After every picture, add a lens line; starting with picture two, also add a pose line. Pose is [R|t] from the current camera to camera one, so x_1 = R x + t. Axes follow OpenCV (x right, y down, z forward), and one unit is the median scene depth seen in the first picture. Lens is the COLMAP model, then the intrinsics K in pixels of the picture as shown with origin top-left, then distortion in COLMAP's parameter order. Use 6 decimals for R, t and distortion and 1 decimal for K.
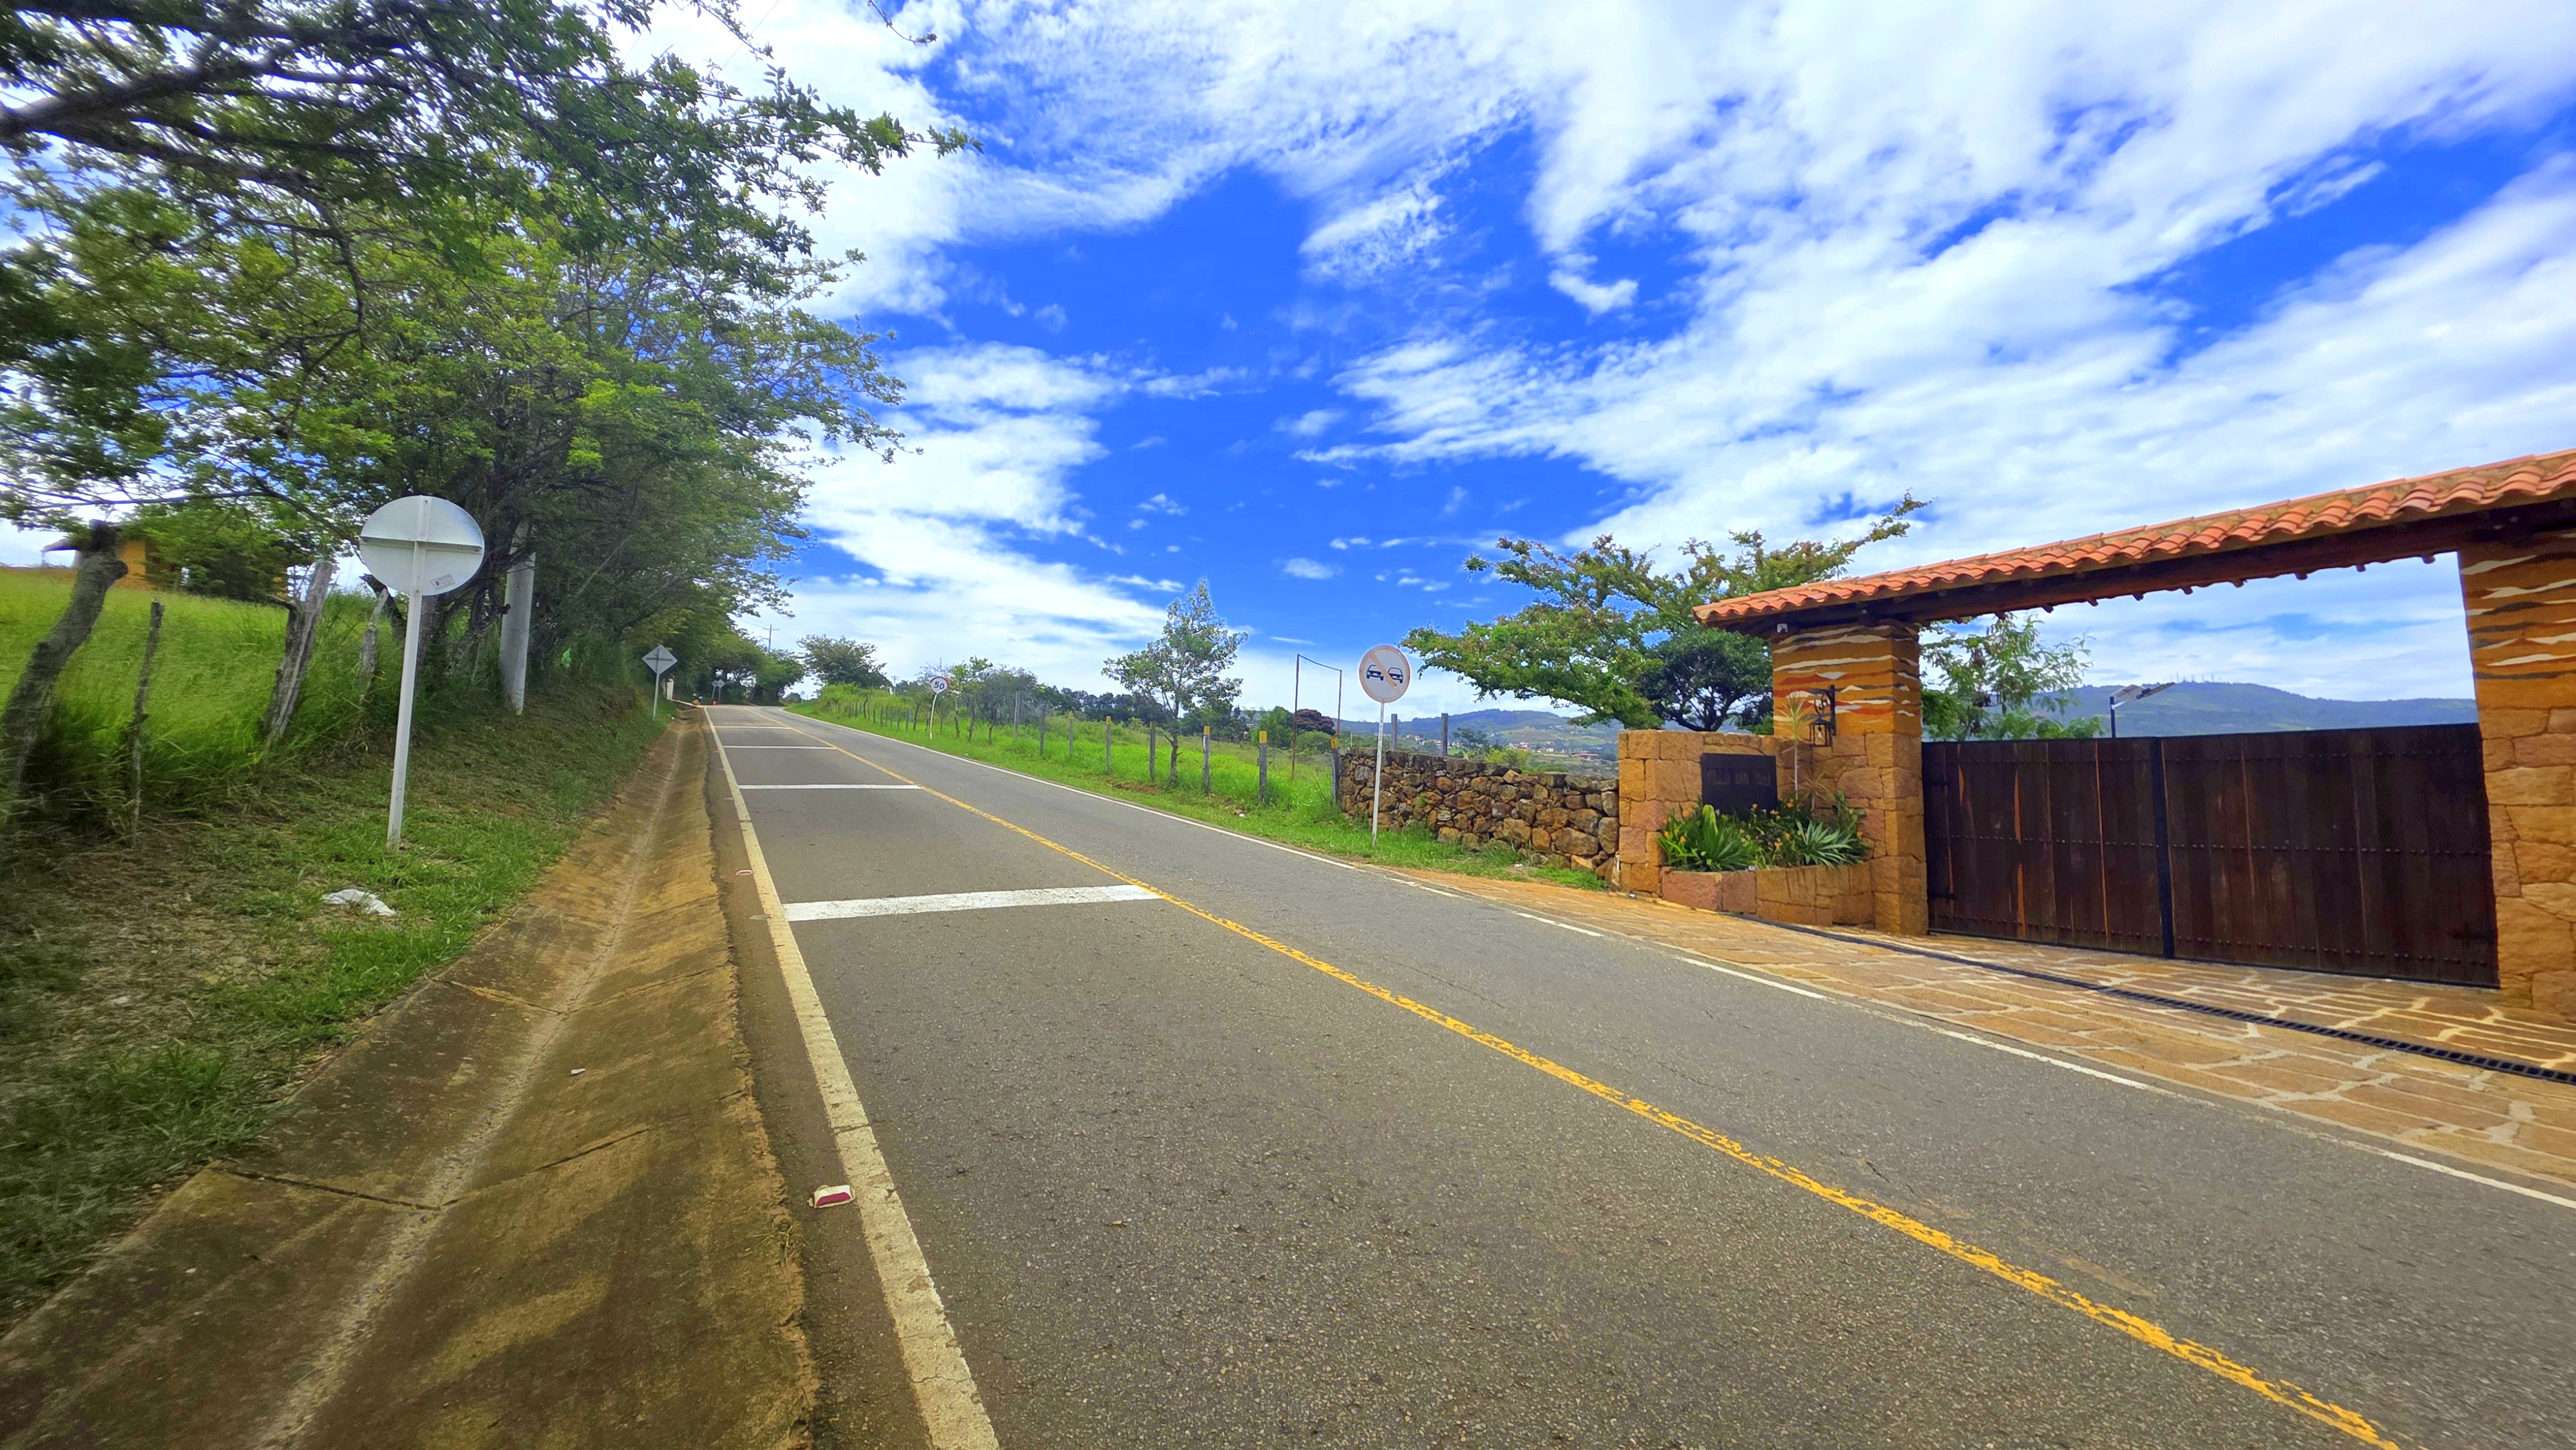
lens RADIAL K [[1032.5, 0, 1297.2], [0, 1032.5, 708.7], [0, 0, 1]] dist [0.004927, -0.001573]
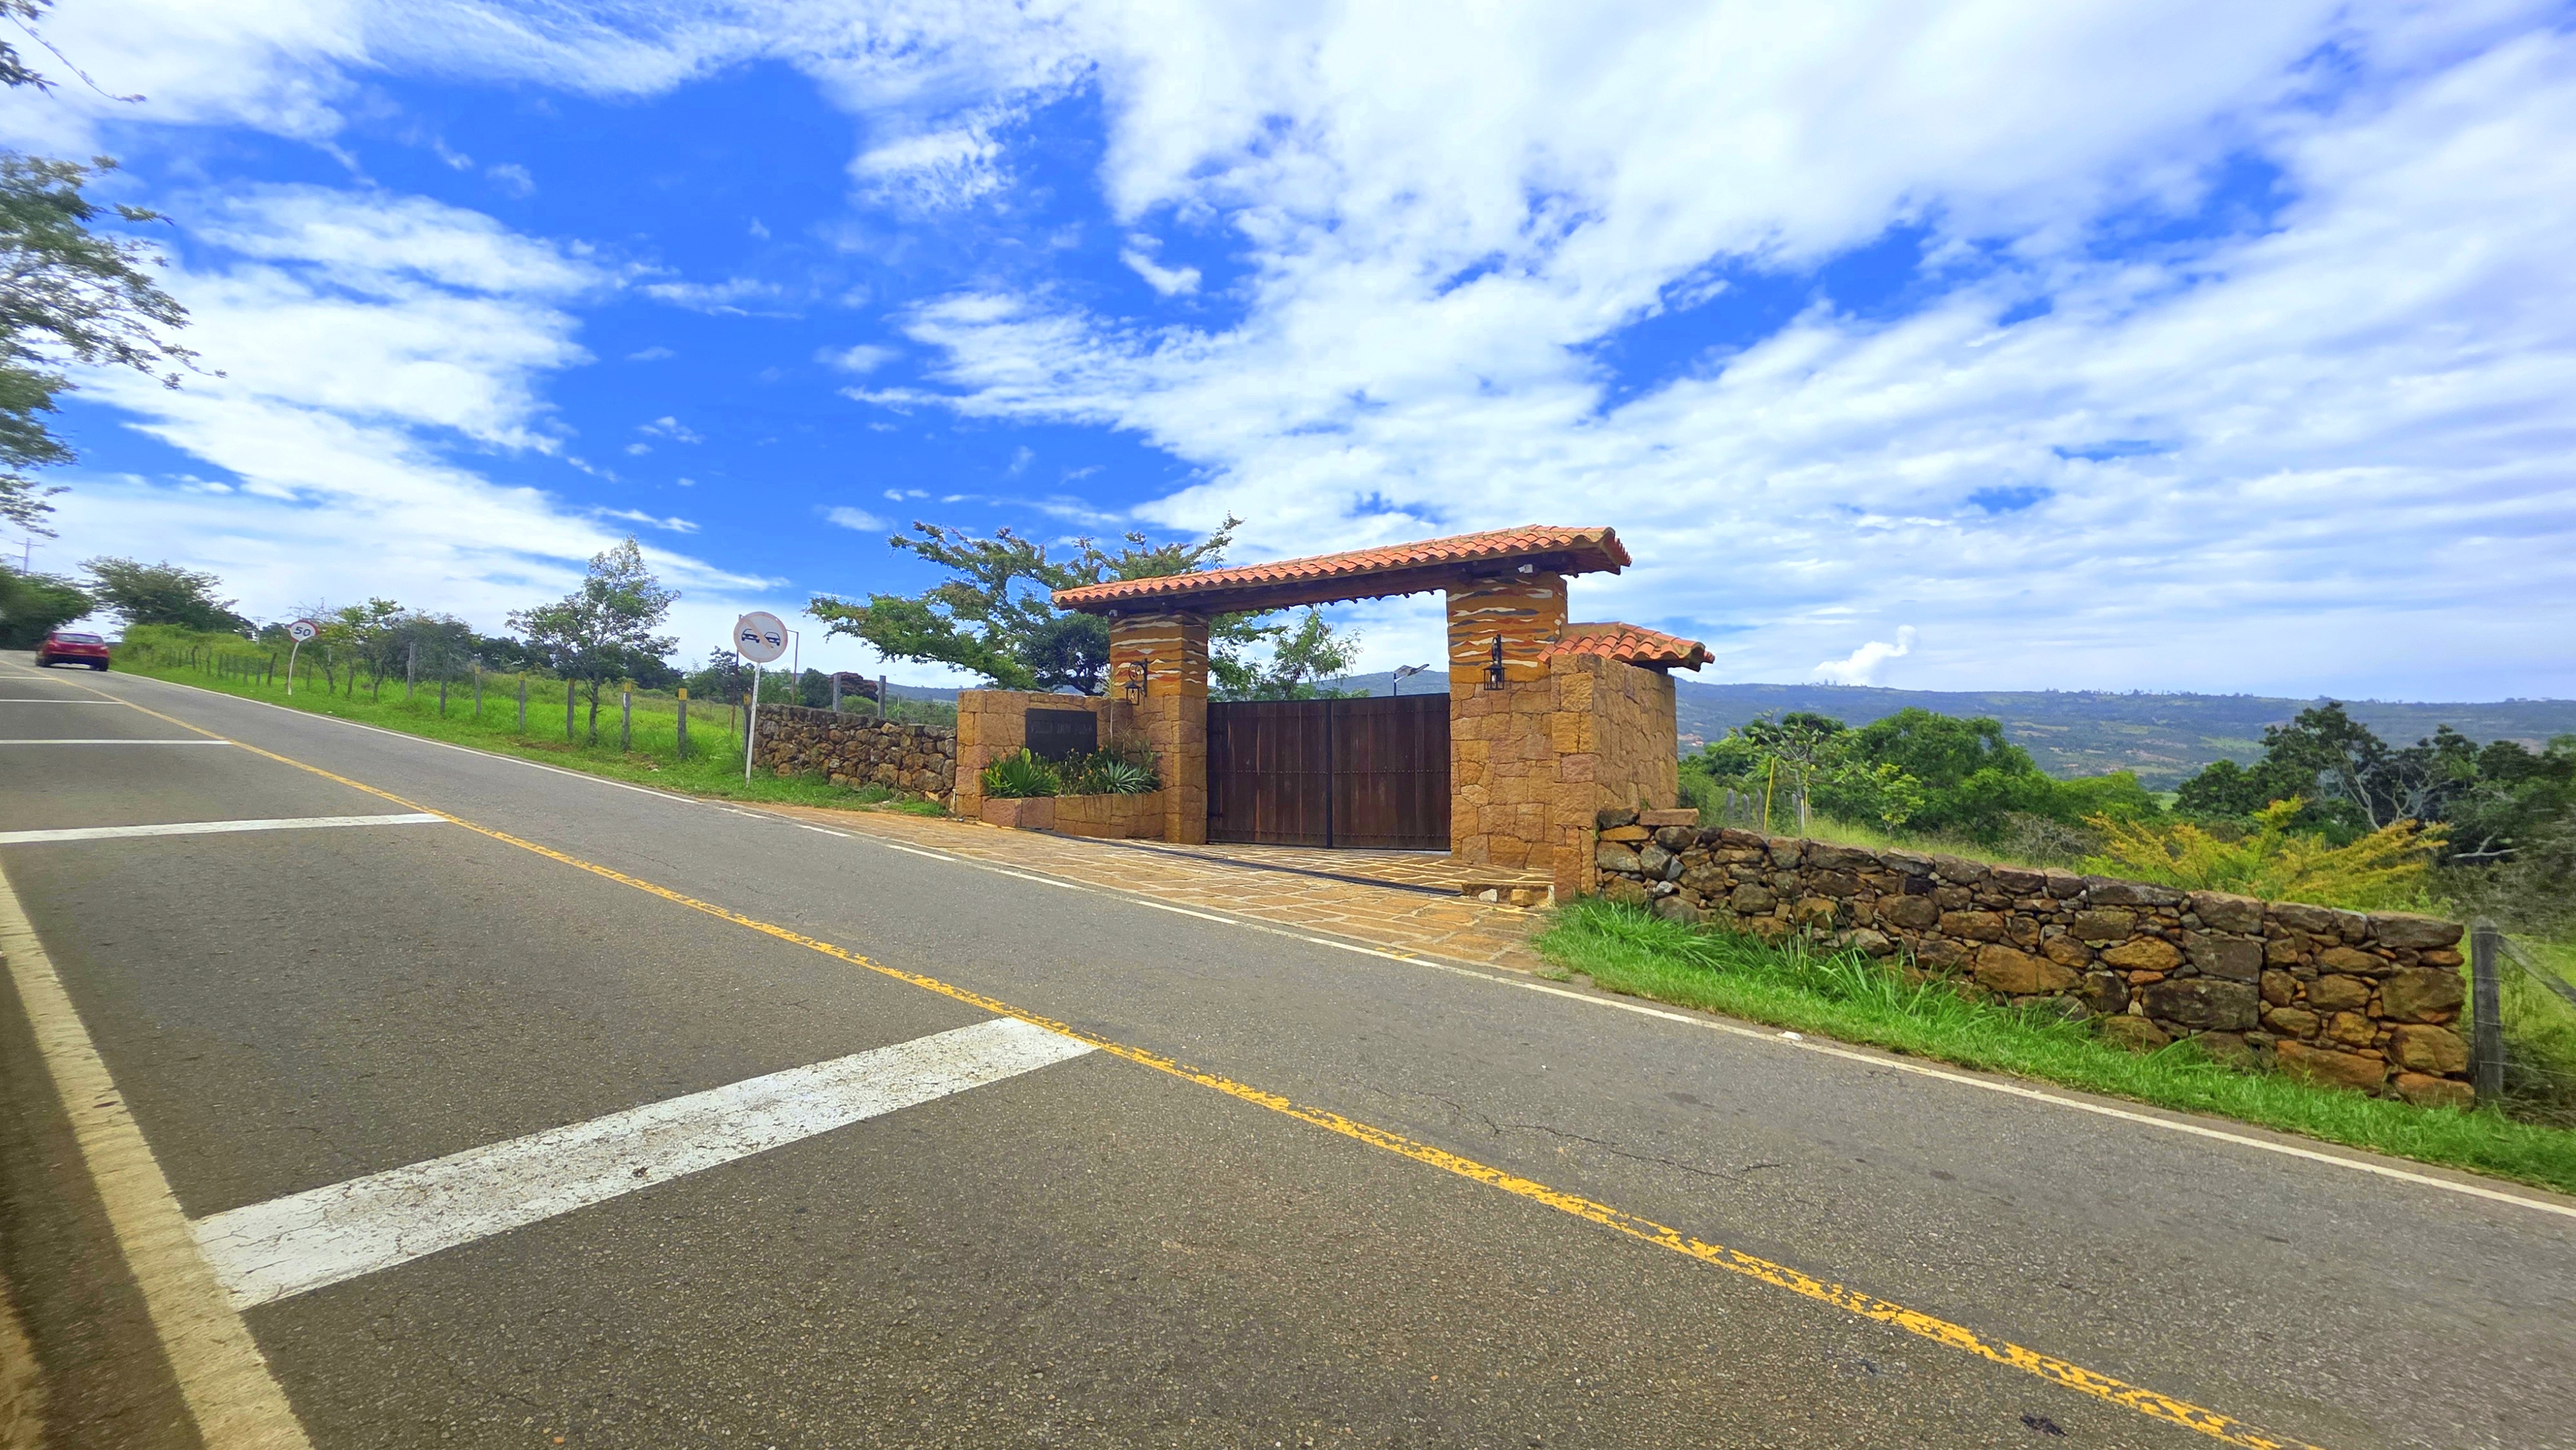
lens RADIAL K [[1032.5, 0, 1300.6], [0, 1032.5, 706.4], [0, 0, 1]] dist [0.004927, -0.001573]
pose [[0.915039, 0.009691, 0.403248, 0.176098], [-0.021301, 0.999477, 0.024315, 0.001969], [-0.402802, -0.030839, 0.914767, -0.293177]]
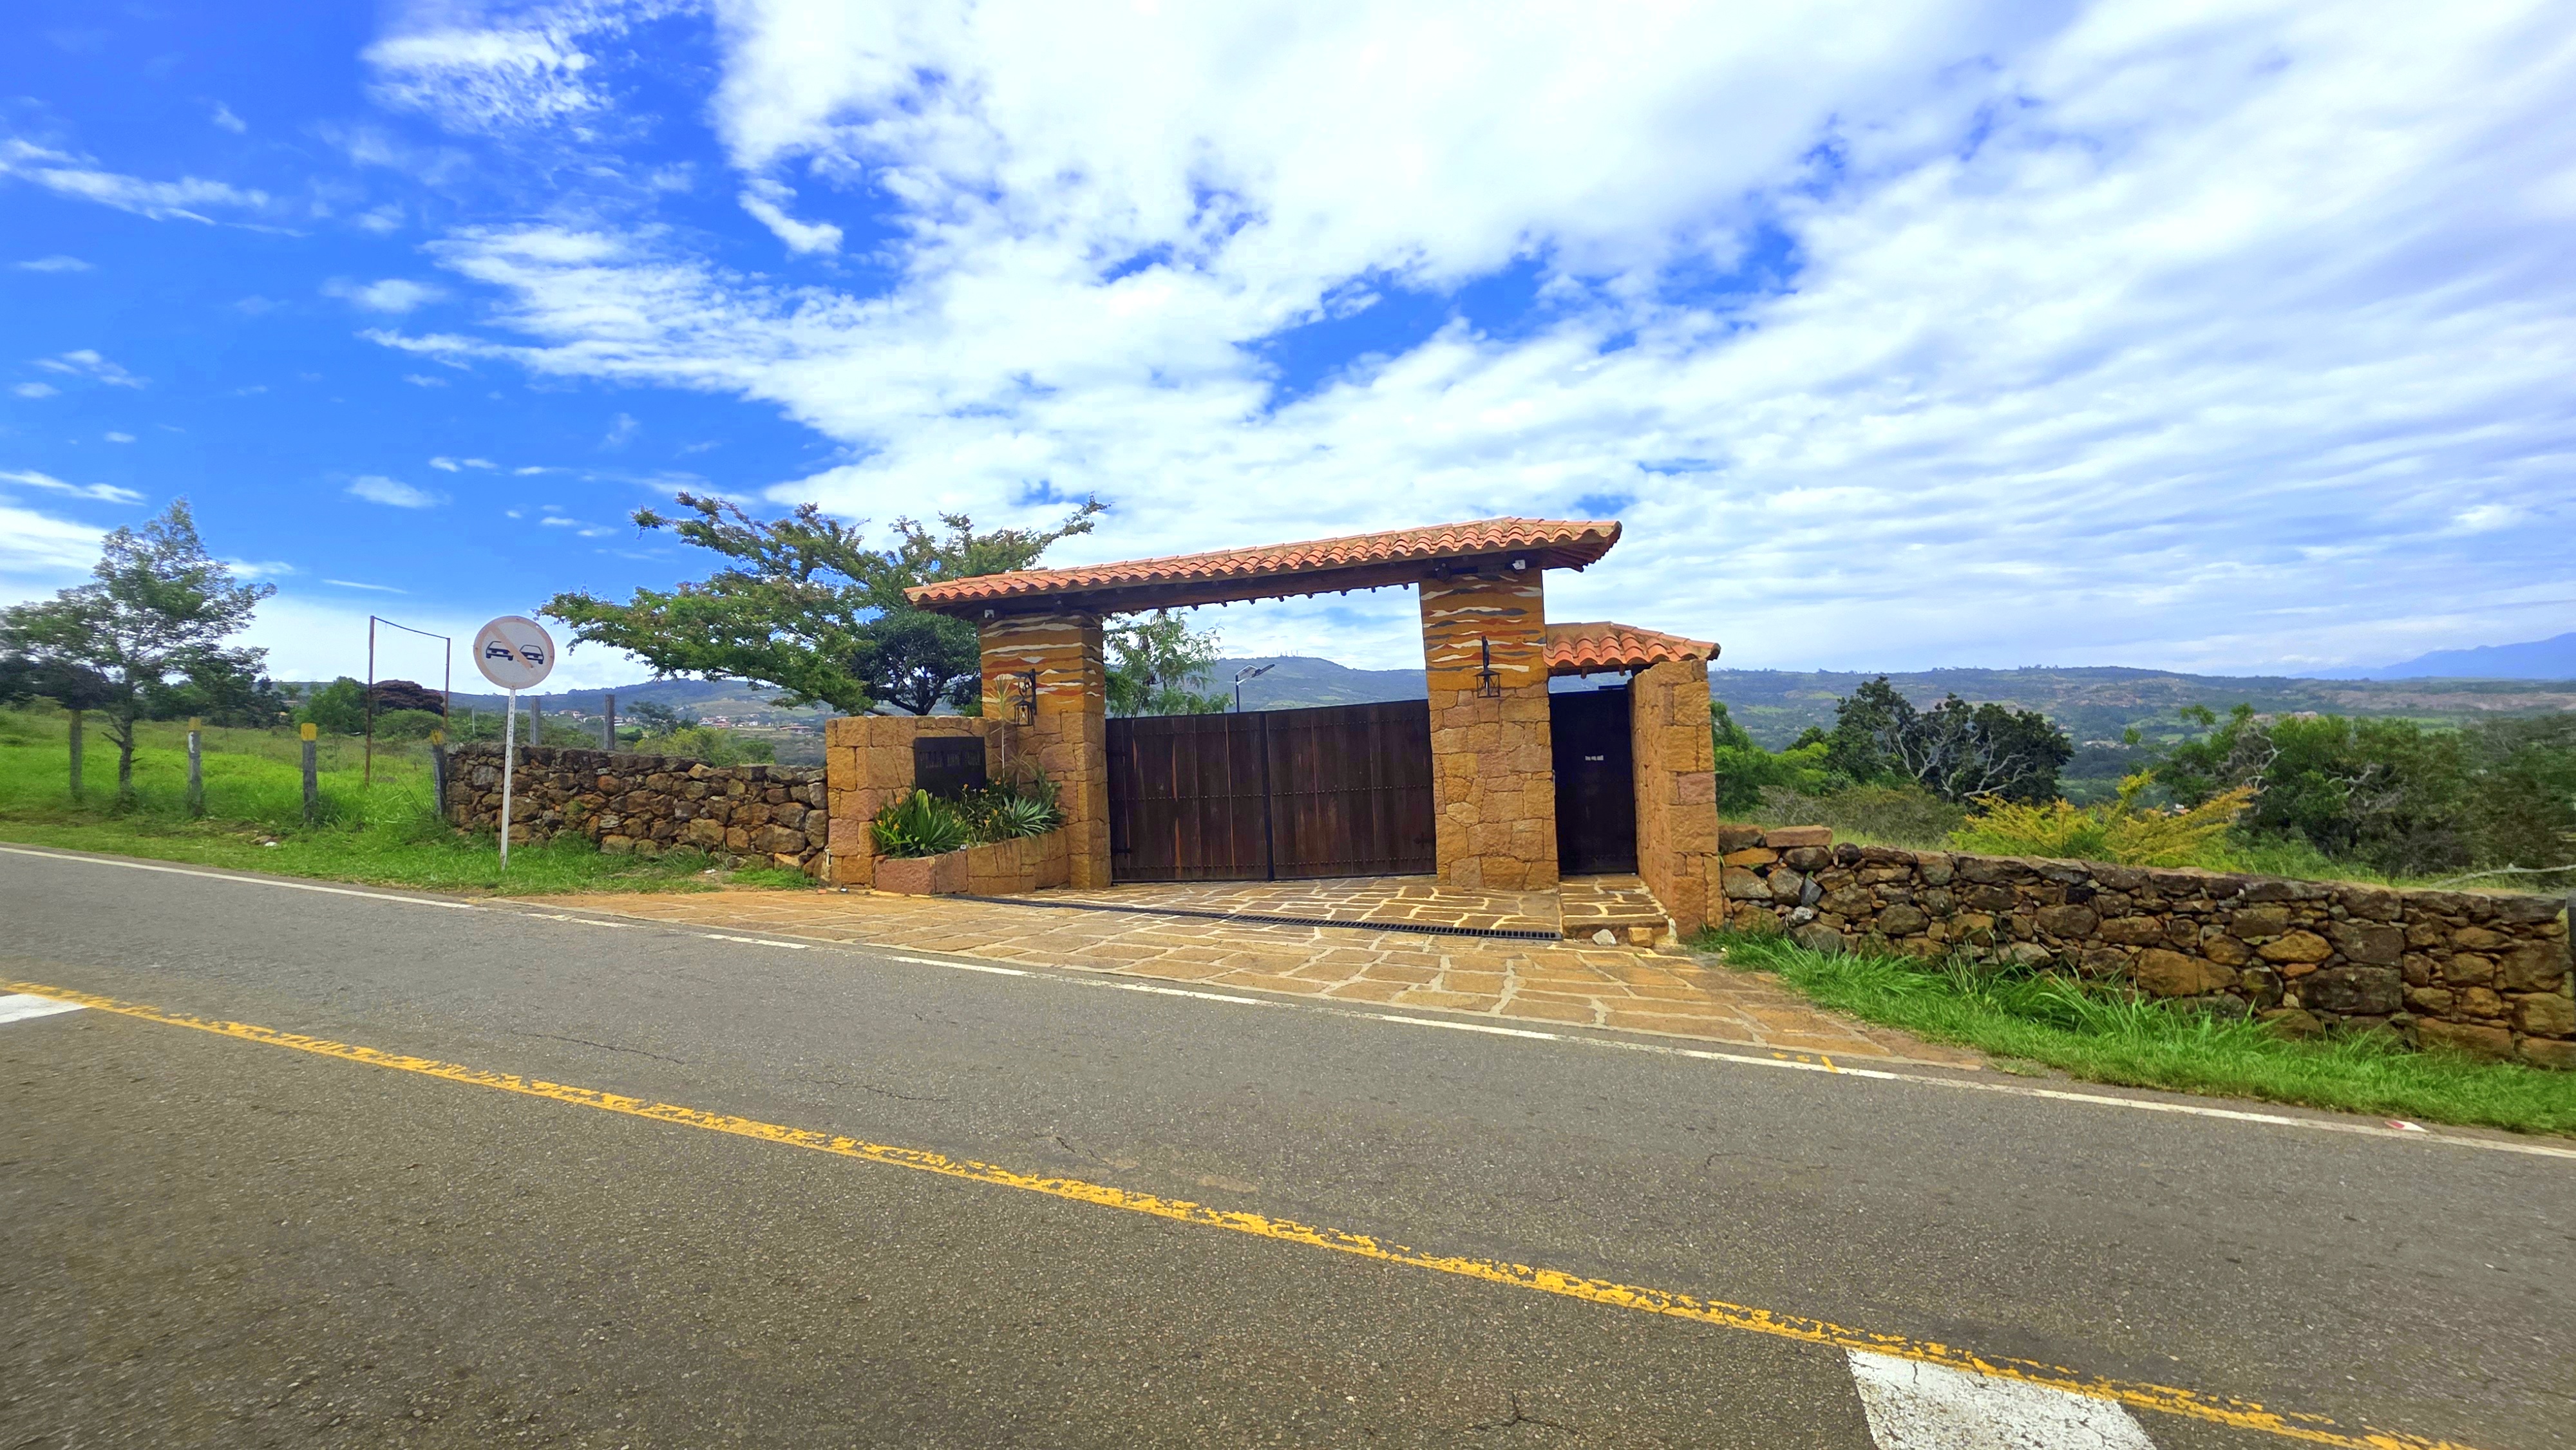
lens RADIAL K [[1032.5, 0, 1298.9], [0, 1032.5, 712.7], [0, 0, 1]] dist [0.004927, -0.001573]
pose [[0.748080, -0.025788, 0.663108, 0.007433], [0.003187, 0.999373, 0.035270, -0.014502], [-0.663601, -0.024272, 0.747693, 0.005448]]
